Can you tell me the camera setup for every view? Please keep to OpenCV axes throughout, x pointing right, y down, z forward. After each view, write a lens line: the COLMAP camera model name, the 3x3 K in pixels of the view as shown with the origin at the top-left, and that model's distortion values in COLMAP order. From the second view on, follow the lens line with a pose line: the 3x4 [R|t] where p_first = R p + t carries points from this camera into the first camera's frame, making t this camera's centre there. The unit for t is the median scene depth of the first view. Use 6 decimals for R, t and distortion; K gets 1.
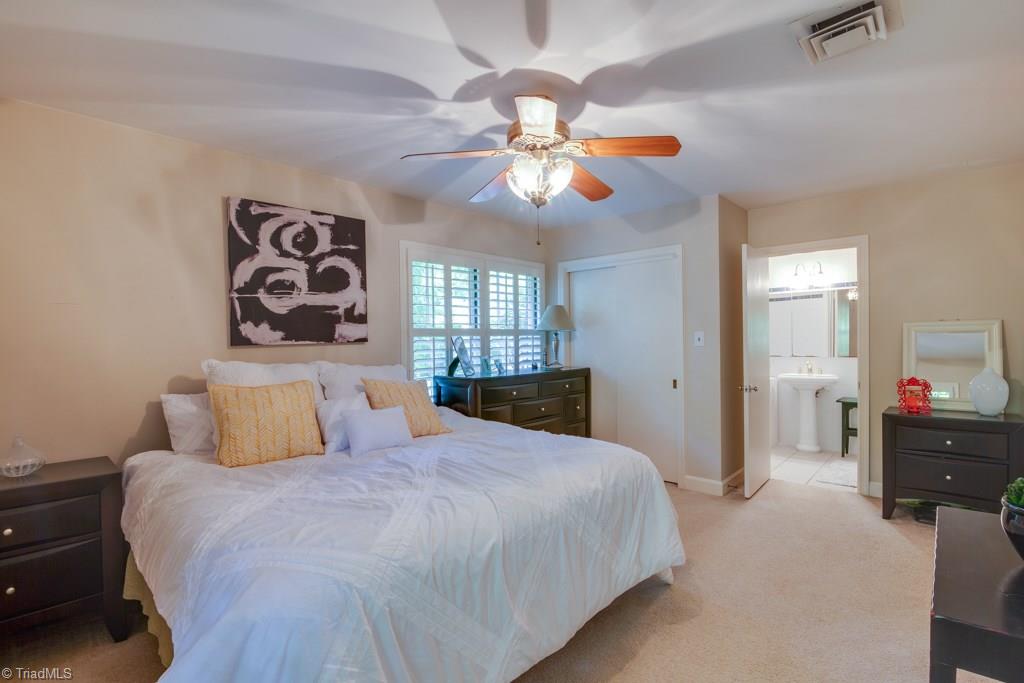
lens RADIAL K [[472.4, 0, 518.5], [0, 472.4, 344.7], [0, 0, 1]] dist [-0.005381, -0.006570]
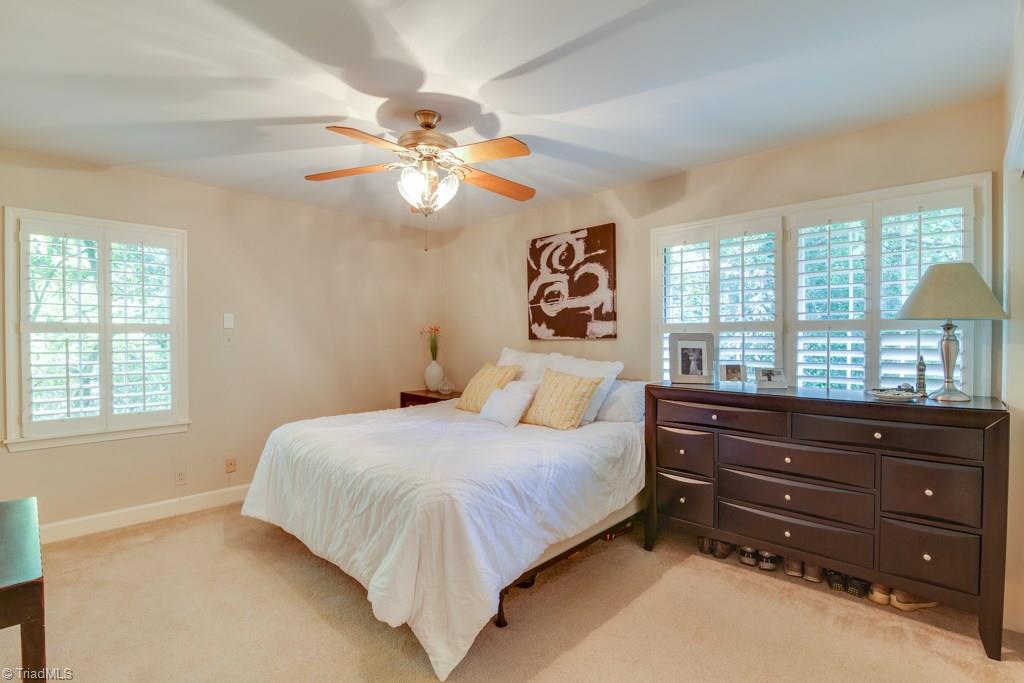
lens RADIAL K [[472.4, 0, 518.5], [0, 472.4, 344.7], [0, 0, 1]] dist [-0.005381, -0.006570]
pose [[-0.010696, 0.028476, -0.999537, 0.811943], [-0.009026, 0.999551, 0.028573, -0.021554], [0.999902, 0.009327, -0.010434, 0.883037]]
